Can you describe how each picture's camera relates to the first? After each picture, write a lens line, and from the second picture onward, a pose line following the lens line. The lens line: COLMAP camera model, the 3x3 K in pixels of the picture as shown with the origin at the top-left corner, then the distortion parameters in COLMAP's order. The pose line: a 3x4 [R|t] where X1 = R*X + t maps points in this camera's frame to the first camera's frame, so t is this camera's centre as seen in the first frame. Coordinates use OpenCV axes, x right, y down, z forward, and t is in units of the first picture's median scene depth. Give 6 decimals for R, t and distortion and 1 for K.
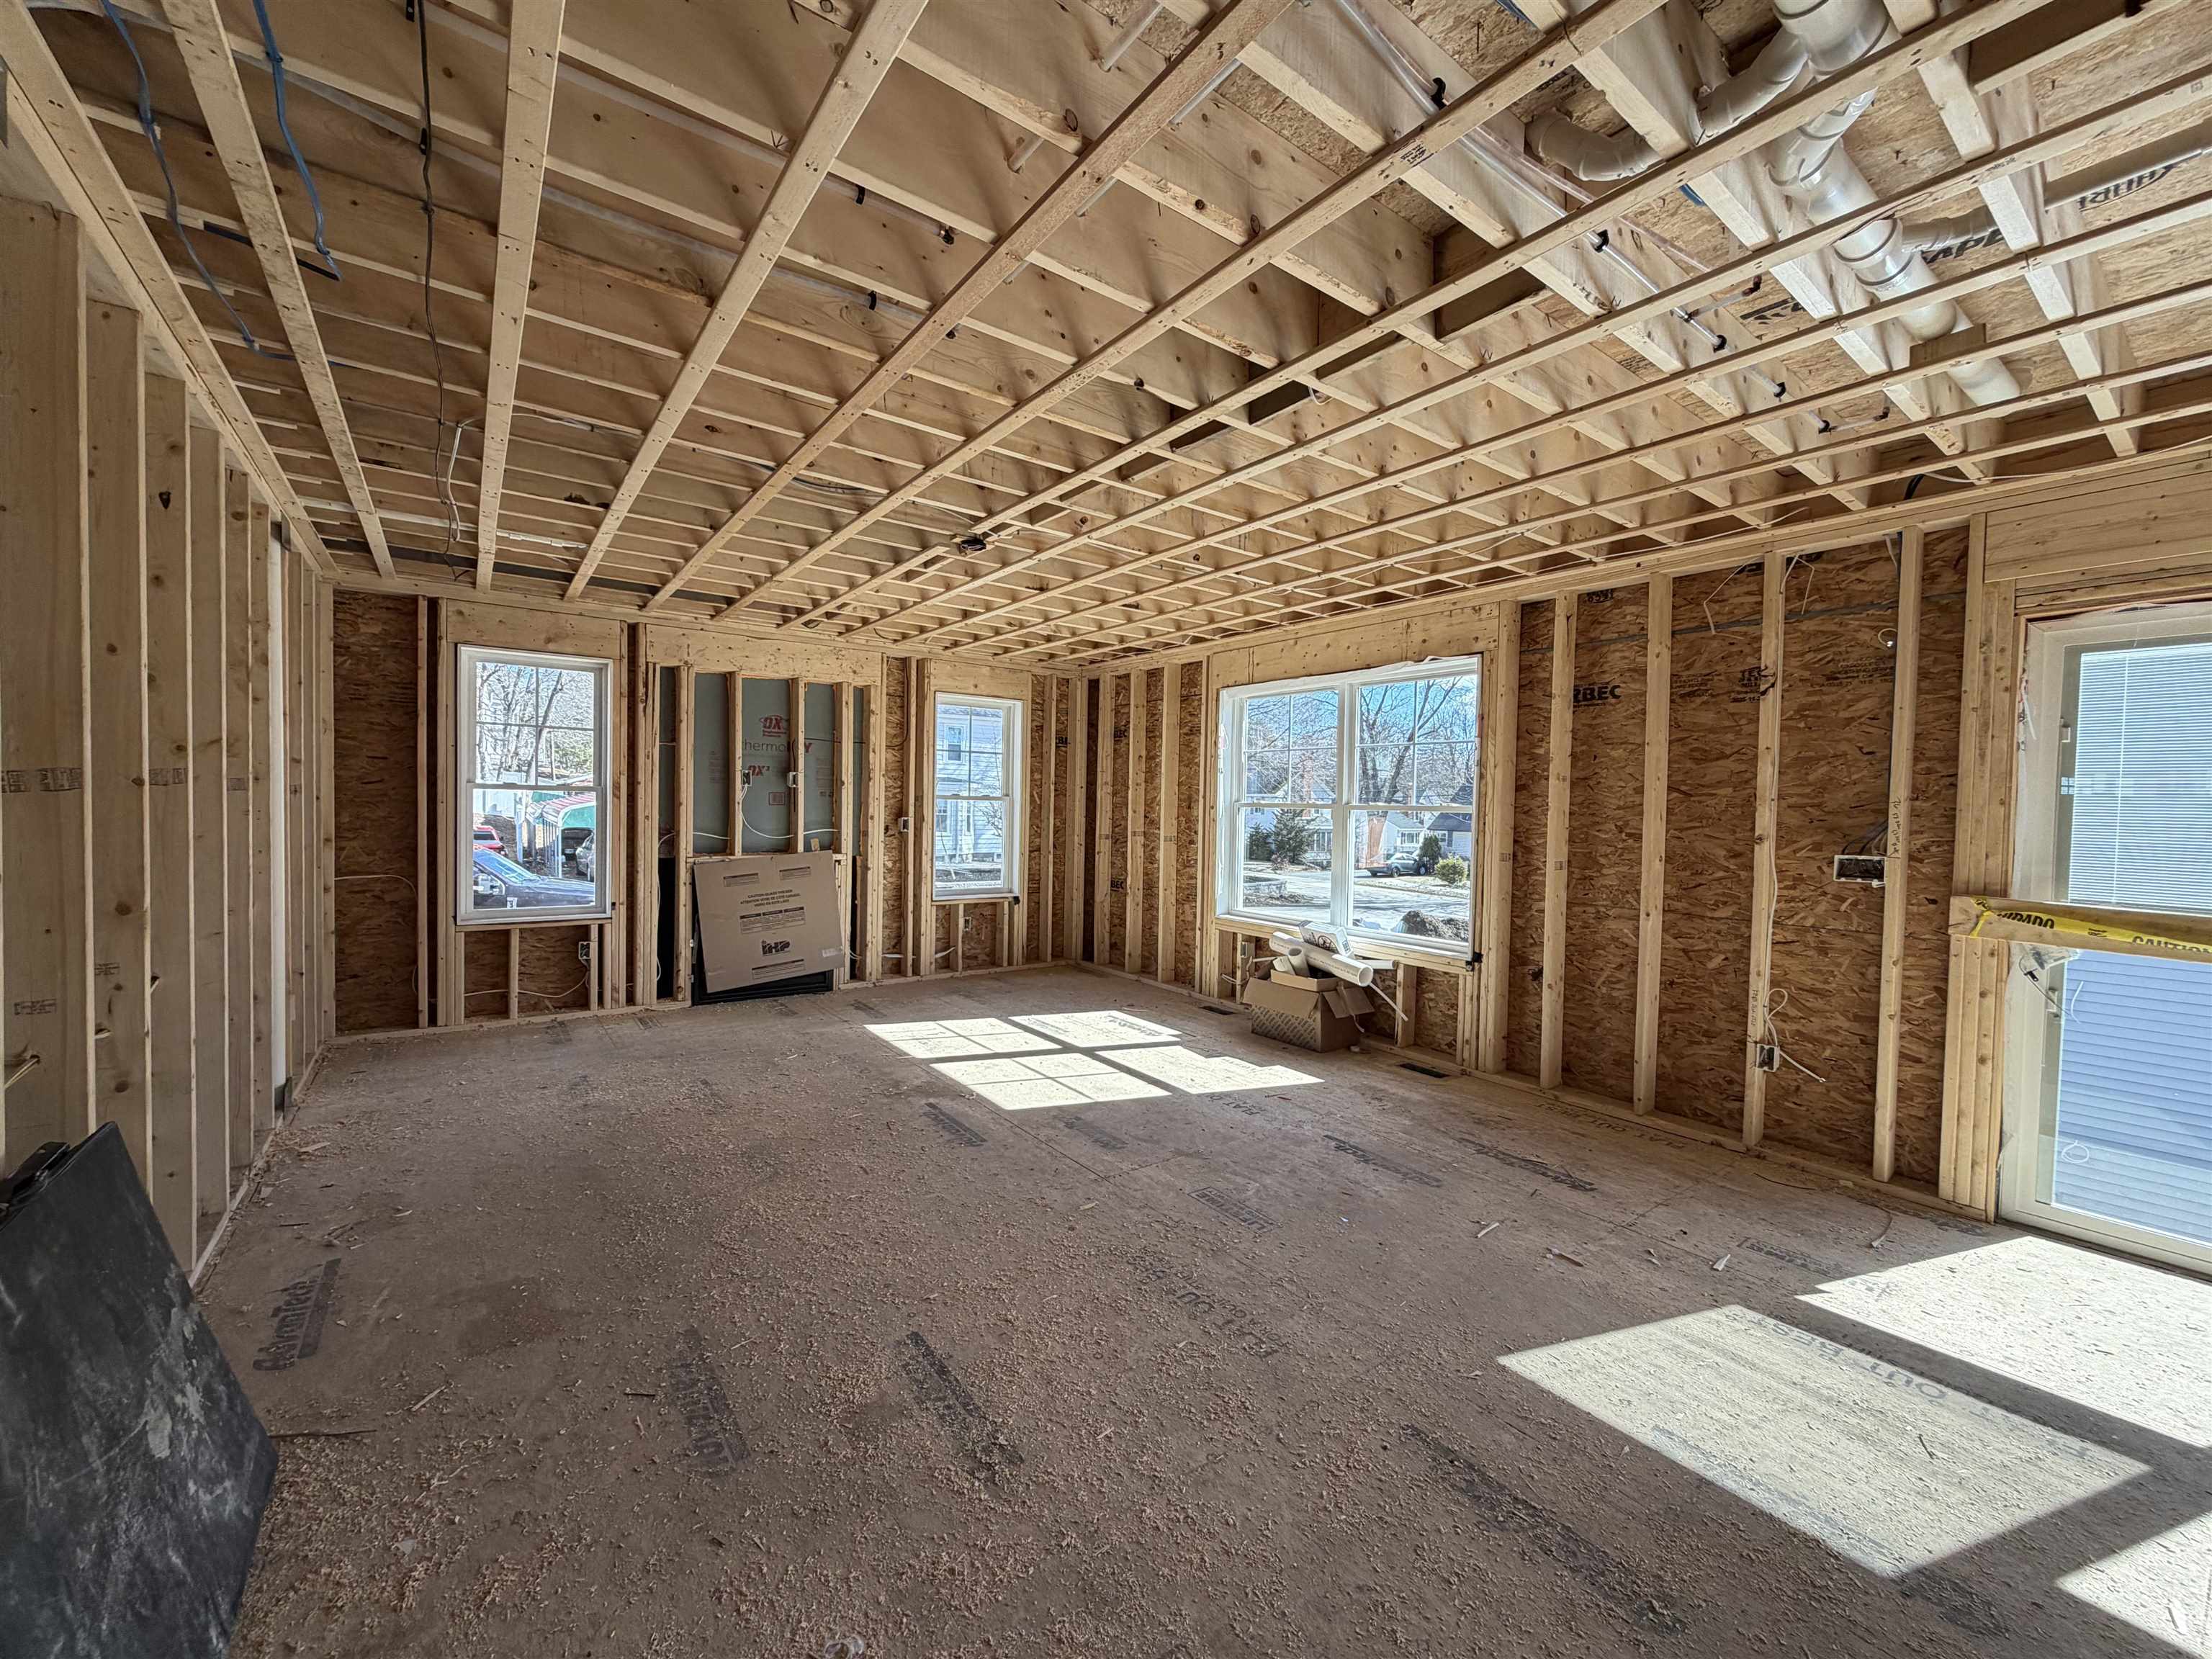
lens RADIAL K [[878.5, 0, 1100.1], [0, 878.5, 829.2], [0, 0, 1]] dist [-0.000555, -0.000061]
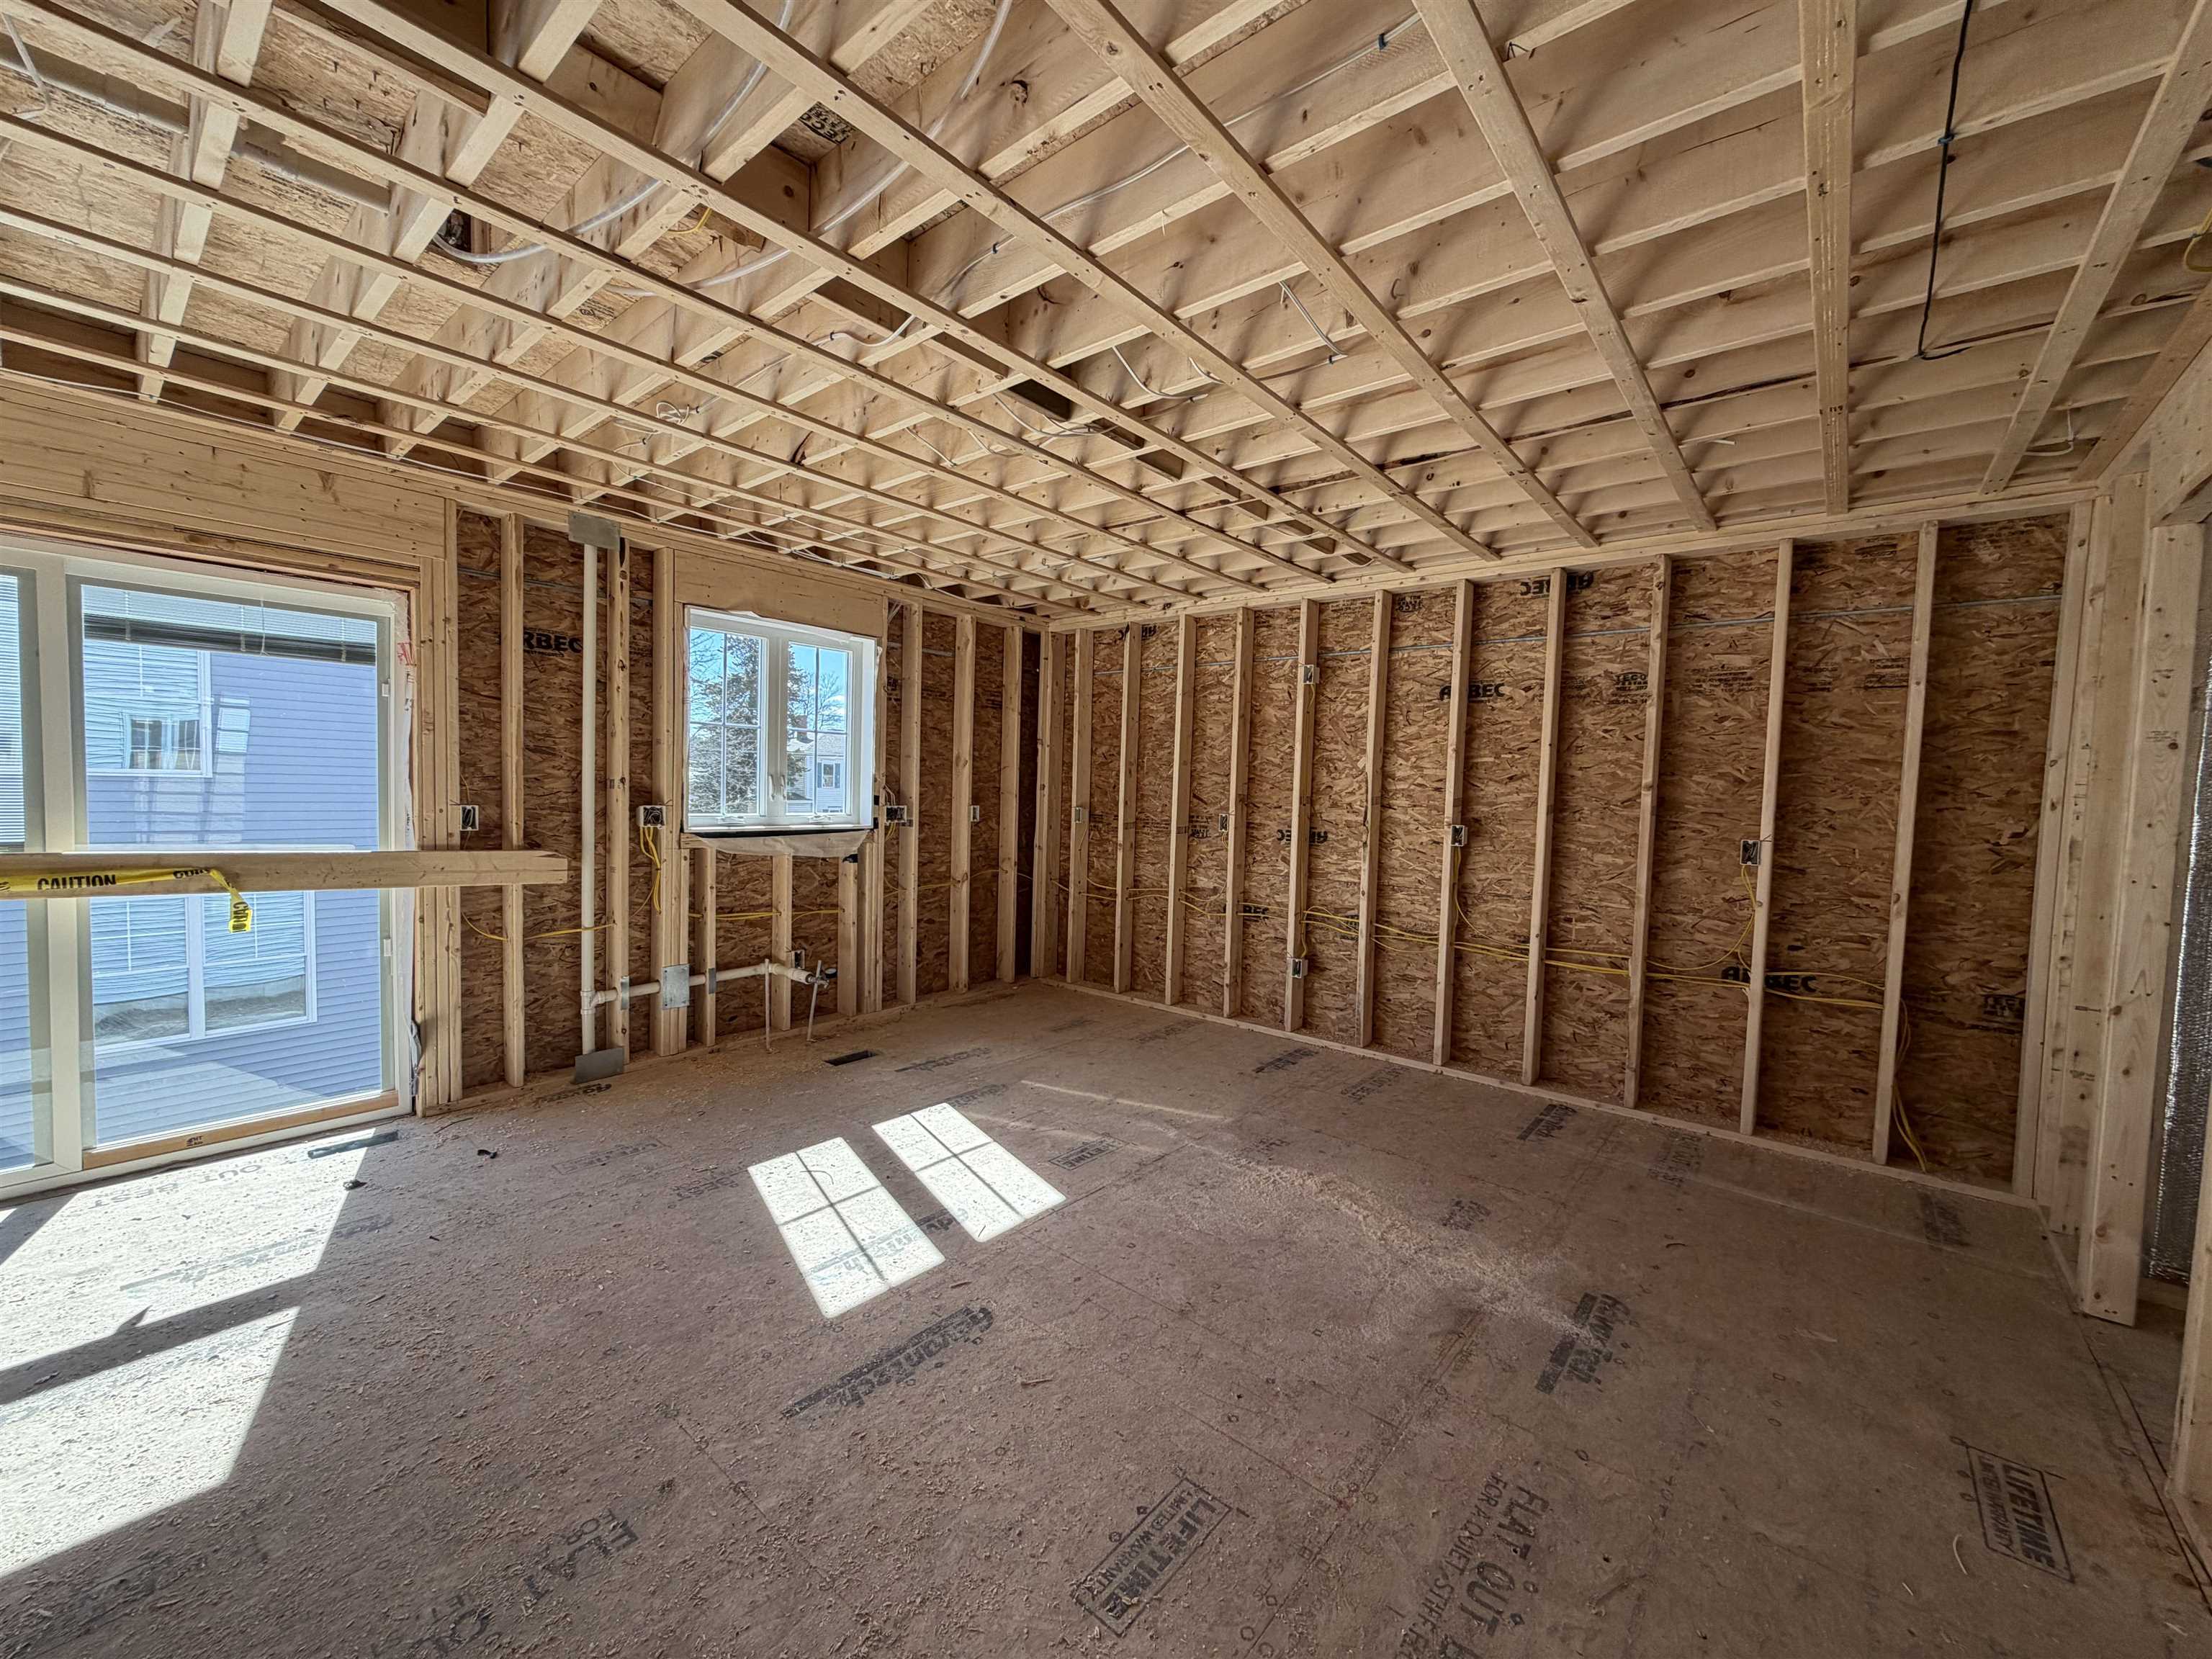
lens RADIAL K [[878.5, 0, 1100.1], [0, 878.5, 829.2], [0, 0, 1]] dist [-0.000555, -0.000061]
pose [[-0.235601, -0.072573, 0.969136, -0.481507], [-0.003354, 0.997263, 0.073864, -0.029071], [-0.971844, 0.014152, -0.235199, 0.661007]]
